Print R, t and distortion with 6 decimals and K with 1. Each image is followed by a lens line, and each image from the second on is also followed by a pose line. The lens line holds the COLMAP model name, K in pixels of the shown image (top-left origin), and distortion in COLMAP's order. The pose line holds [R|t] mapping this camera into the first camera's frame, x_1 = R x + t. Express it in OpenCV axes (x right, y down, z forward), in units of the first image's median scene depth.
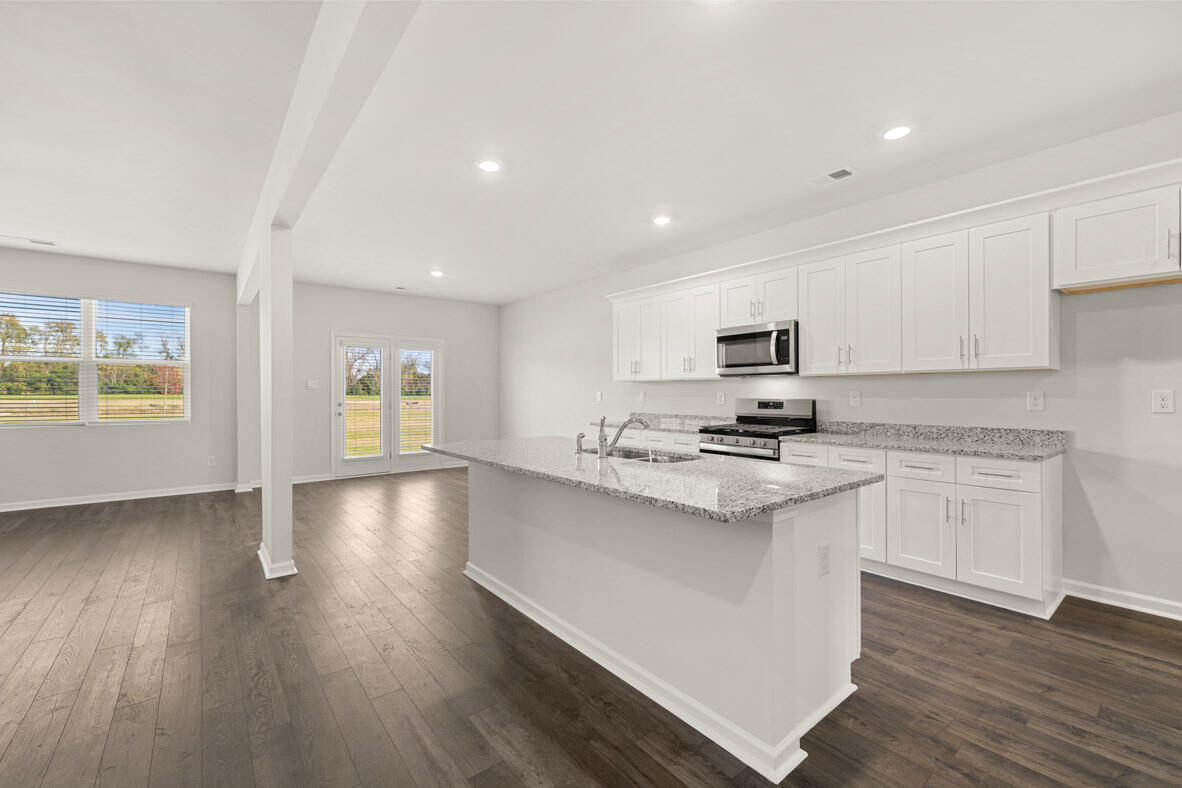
lens RADIAL K [[496.9, 0, 585.2], [0, 496.9, 389.9], [0, 0, 1]] dist [-0.002559, -0.000544]
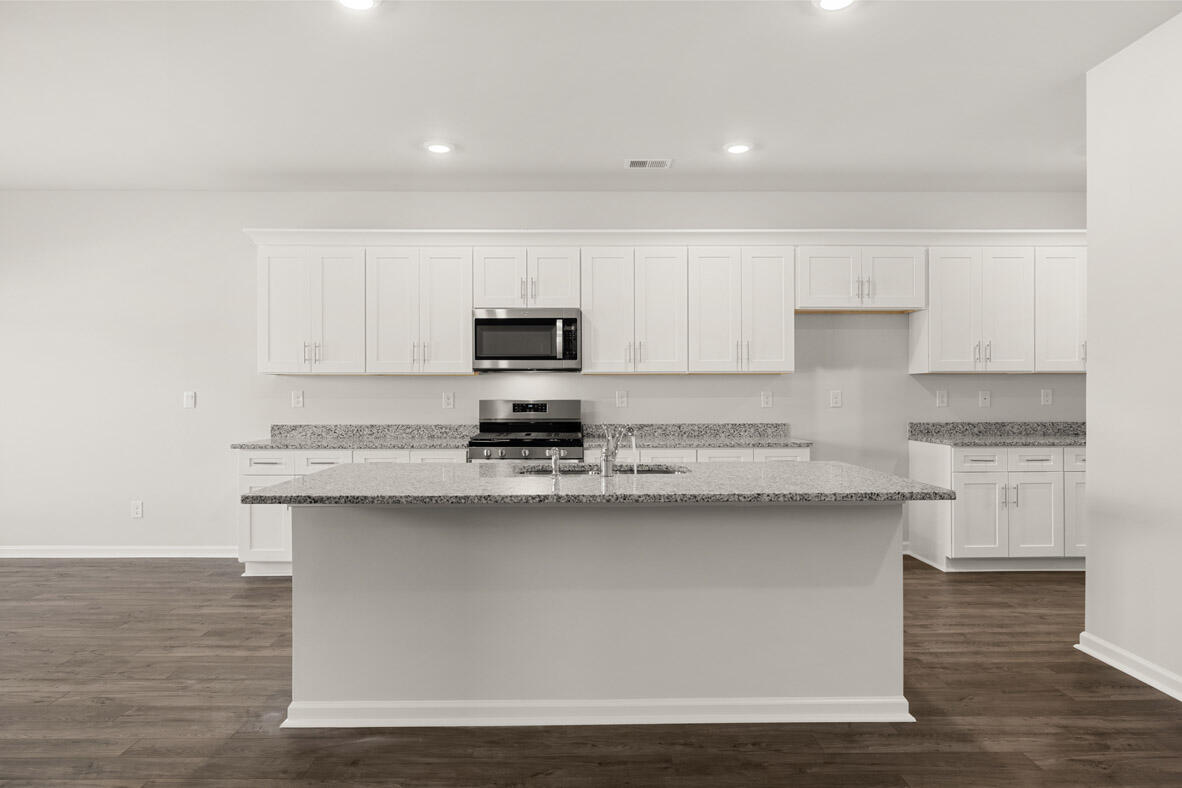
lens RADIAL K [[715.2, 0, 590.9], [0, 715.2, 392.3], [0, 0, 1]] dist [-0.003591, -0.000599]
pose [[0.603733, 0.001721, 0.797185, -0.528720], [-0.004727, 0.999988, 0.001421, 0.003309], [-0.797173, -0.004626, 0.603733, 0.216334]]
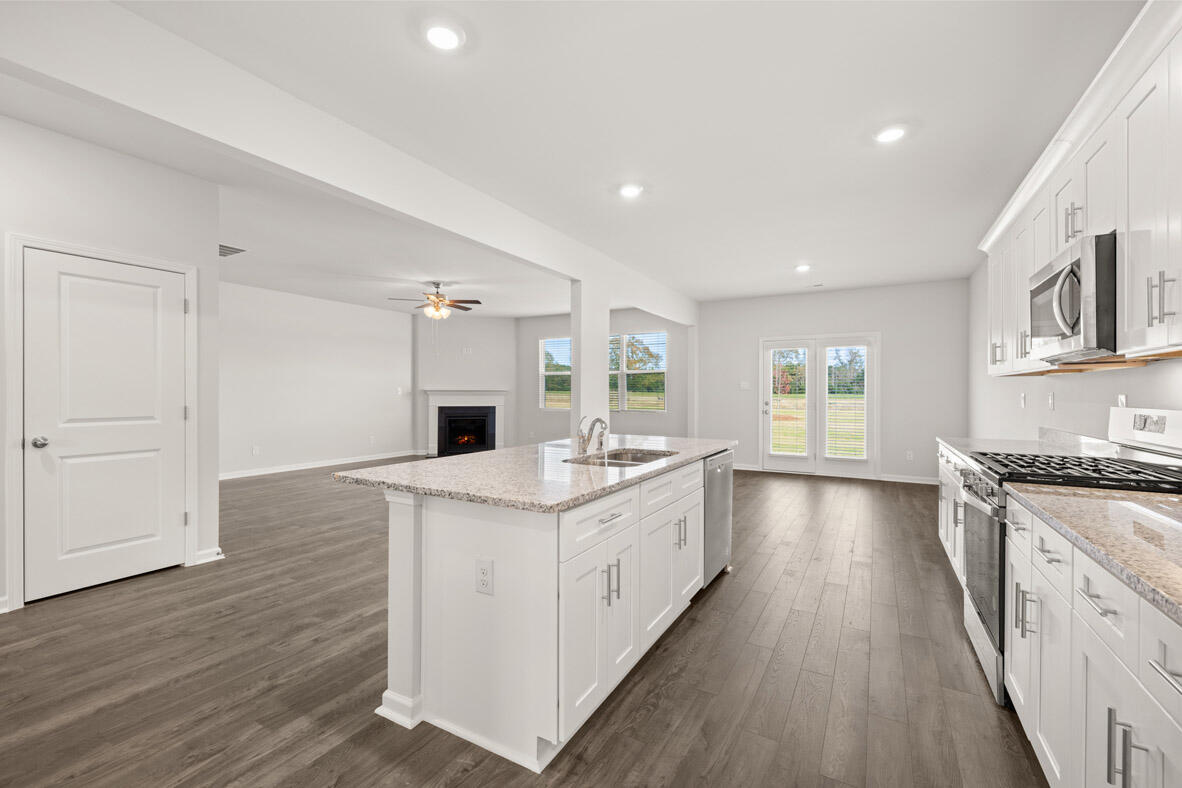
lens RADIAL K [[496.9, 0, 593.0], [0, 496.9, 393.3], [0, 0, 1]] dist [-0.002559, -0.000544]
pose [[0.384483, 0.002804, -0.923128, 0.618544], [0.002955, 0.999987, 0.004268, 0.002689], [0.923127, -0.004369, 0.384470, 0.372508]]
